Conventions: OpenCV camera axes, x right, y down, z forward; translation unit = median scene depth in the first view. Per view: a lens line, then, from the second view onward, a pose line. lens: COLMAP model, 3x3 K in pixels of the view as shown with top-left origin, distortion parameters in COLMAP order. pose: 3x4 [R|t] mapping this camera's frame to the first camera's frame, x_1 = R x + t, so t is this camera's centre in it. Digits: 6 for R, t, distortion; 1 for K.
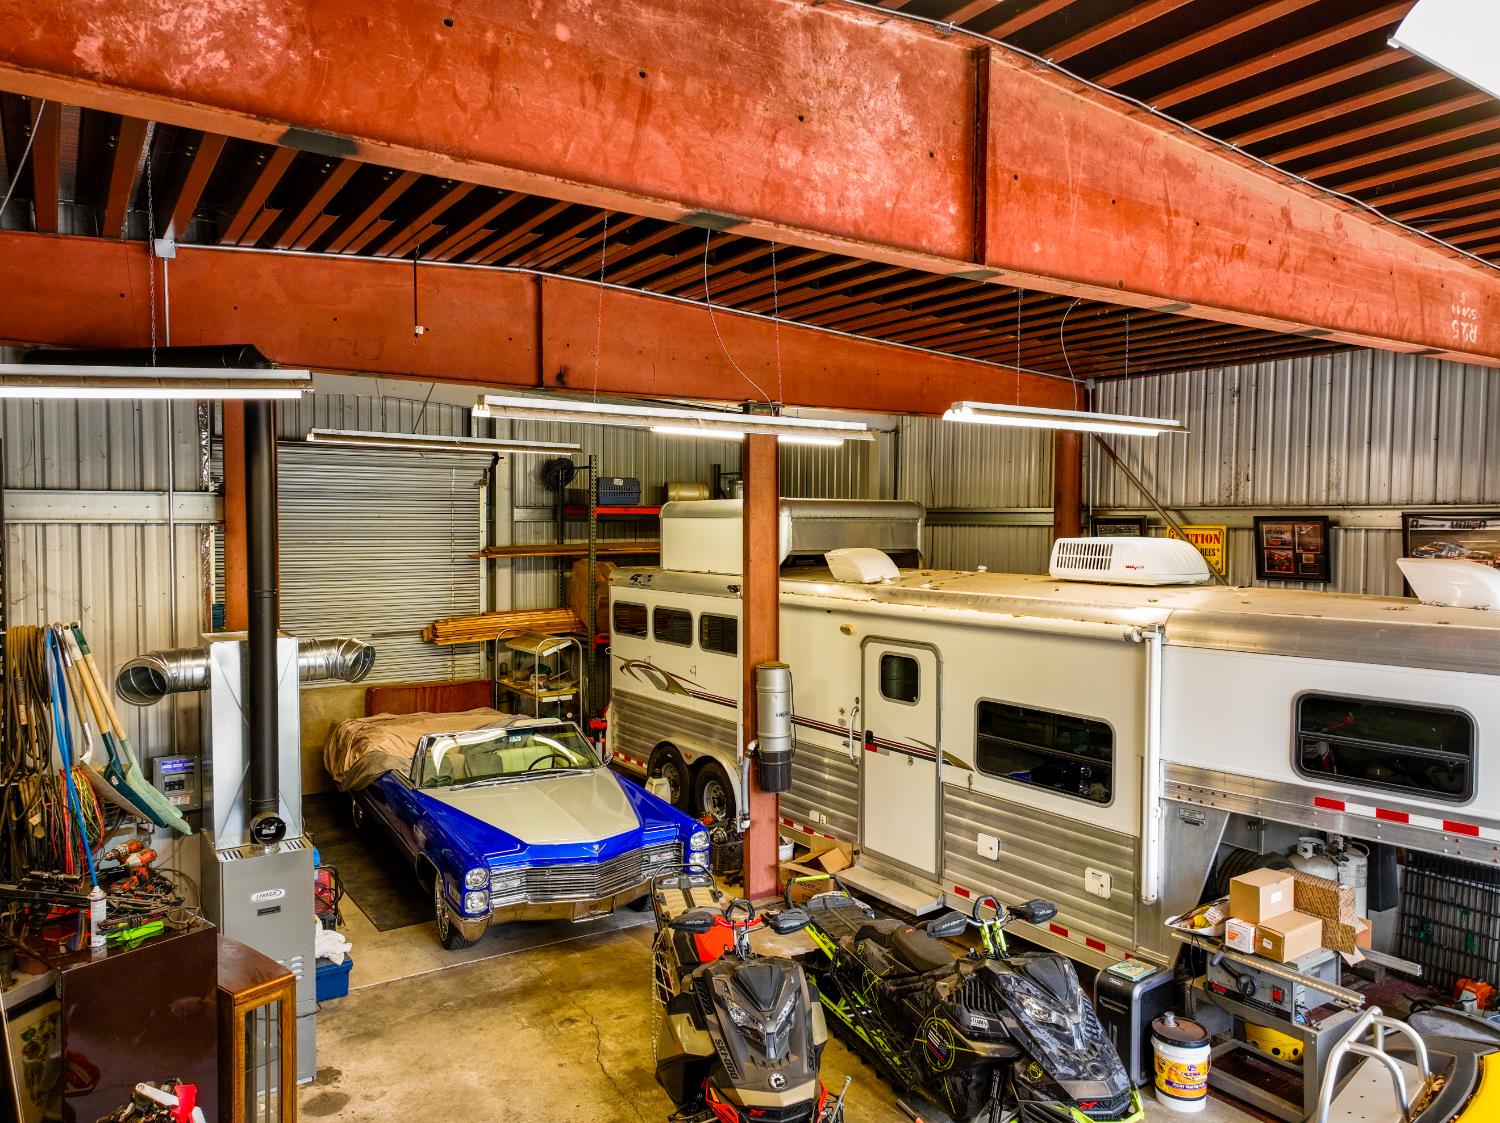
lens RADIAL K [[1053.3, 0, 751.1], [0, 1053.3, 559.2], [0, 0, 1]] dist [-0.000027, 0.014239]
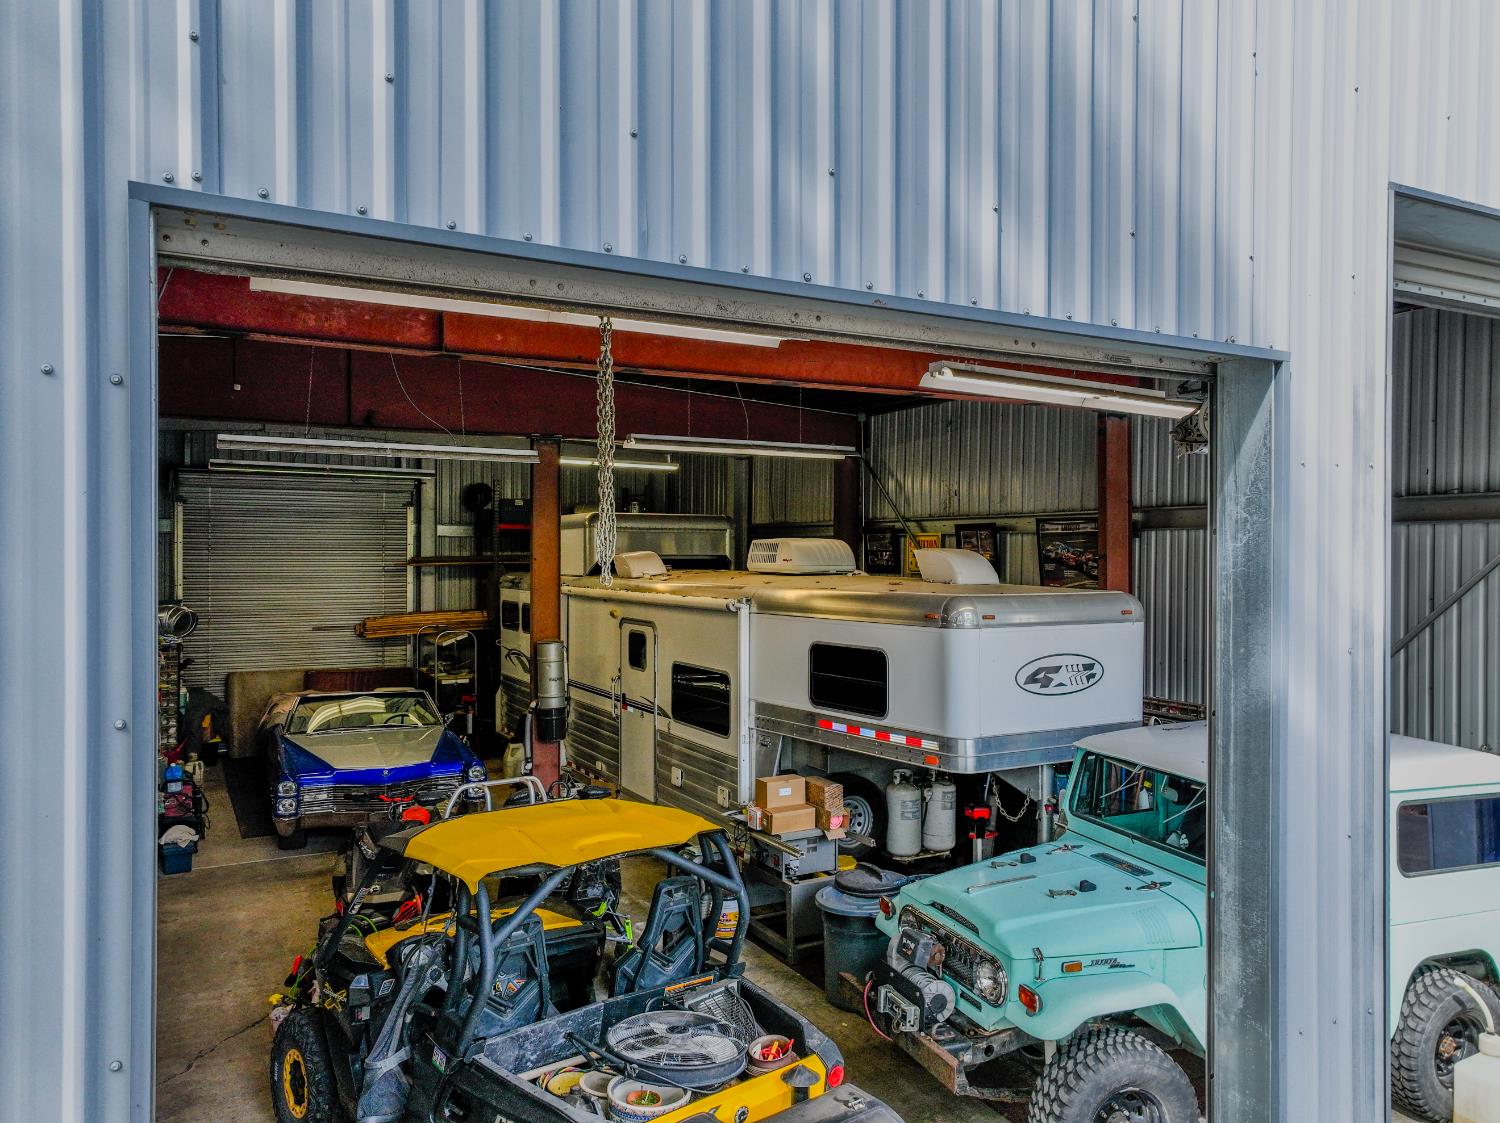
lens RADIAL K [[1053.3, 0, 748.6], [0, 1053.3, 559.8], [0, 0, 1]] dist [-0.000027, 0.014239]
pose [[0.995456, 0.000476, -0.095217, 0.454662], [-0.003218, 0.999584, -0.028648, 0.045411], [0.095164, 0.028824, 0.995044, -0.296213]]
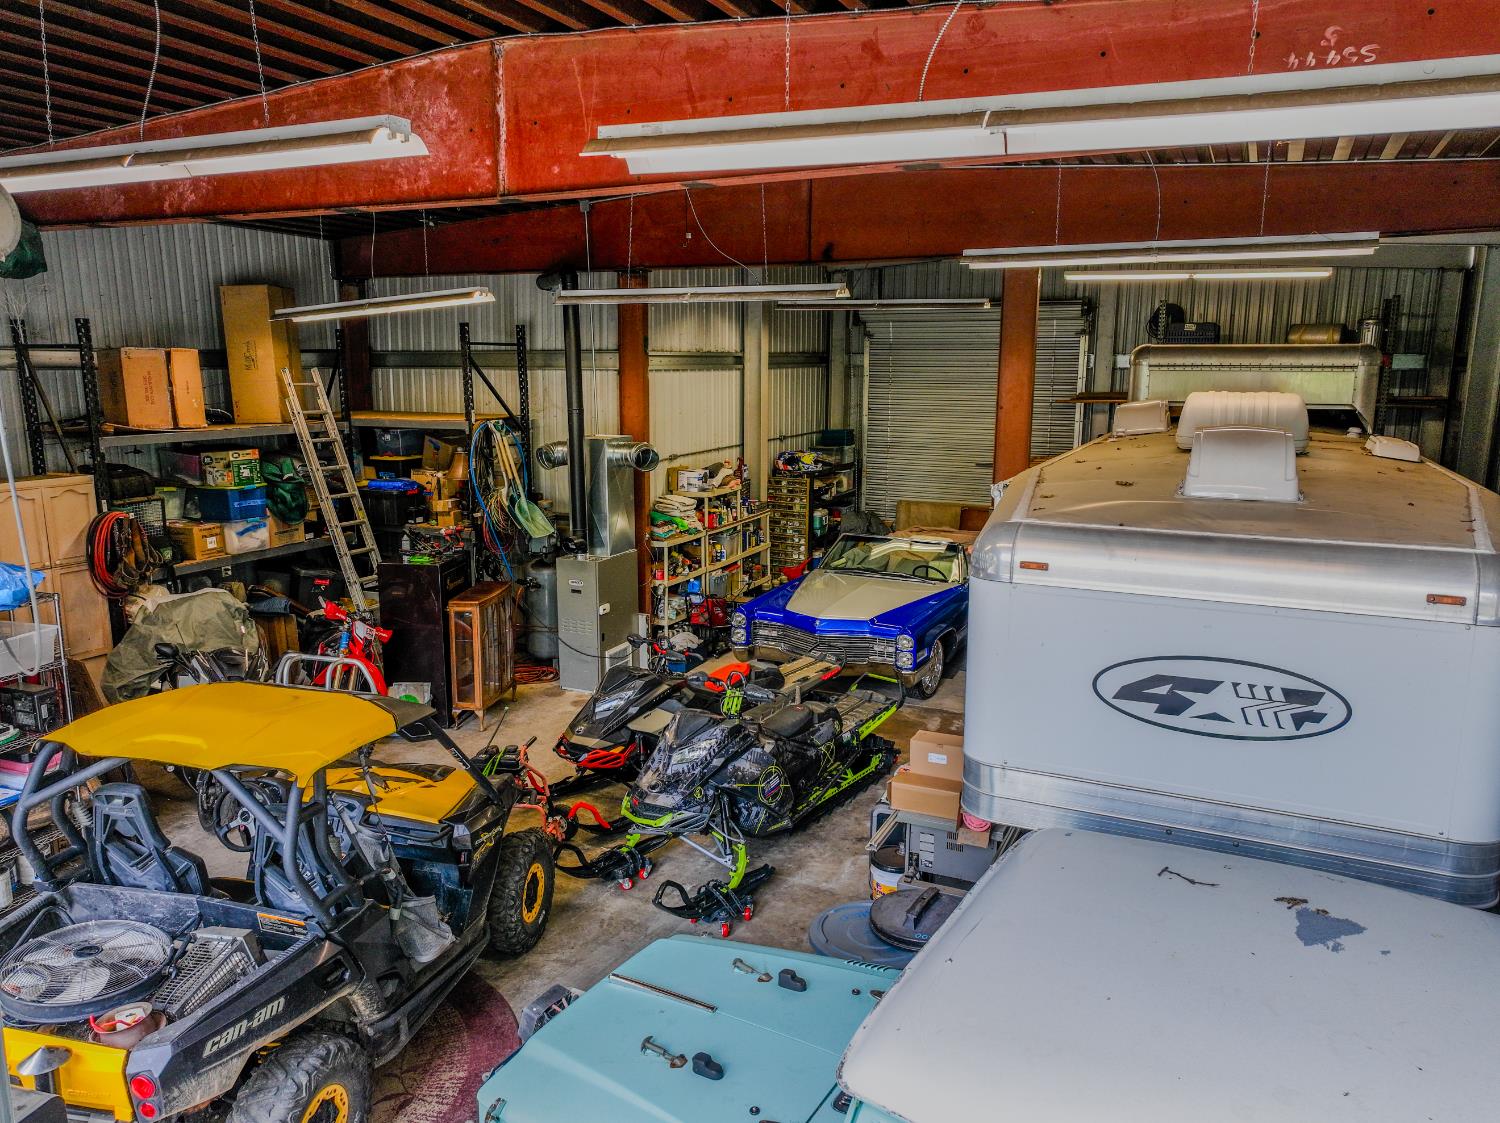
lens RADIAL K [[1053.3, 0, 752.0], [0, 1053.3, 561.4], [0, 0, 1]] dist [-0.000027, 0.014239]
pose [[0.514818, 0.157928, -0.842627, 0.947548], [-0.033026, 0.985810, 0.164586, -0.014359], [0.856663, -0.056903, 0.512729, 0.276923]]
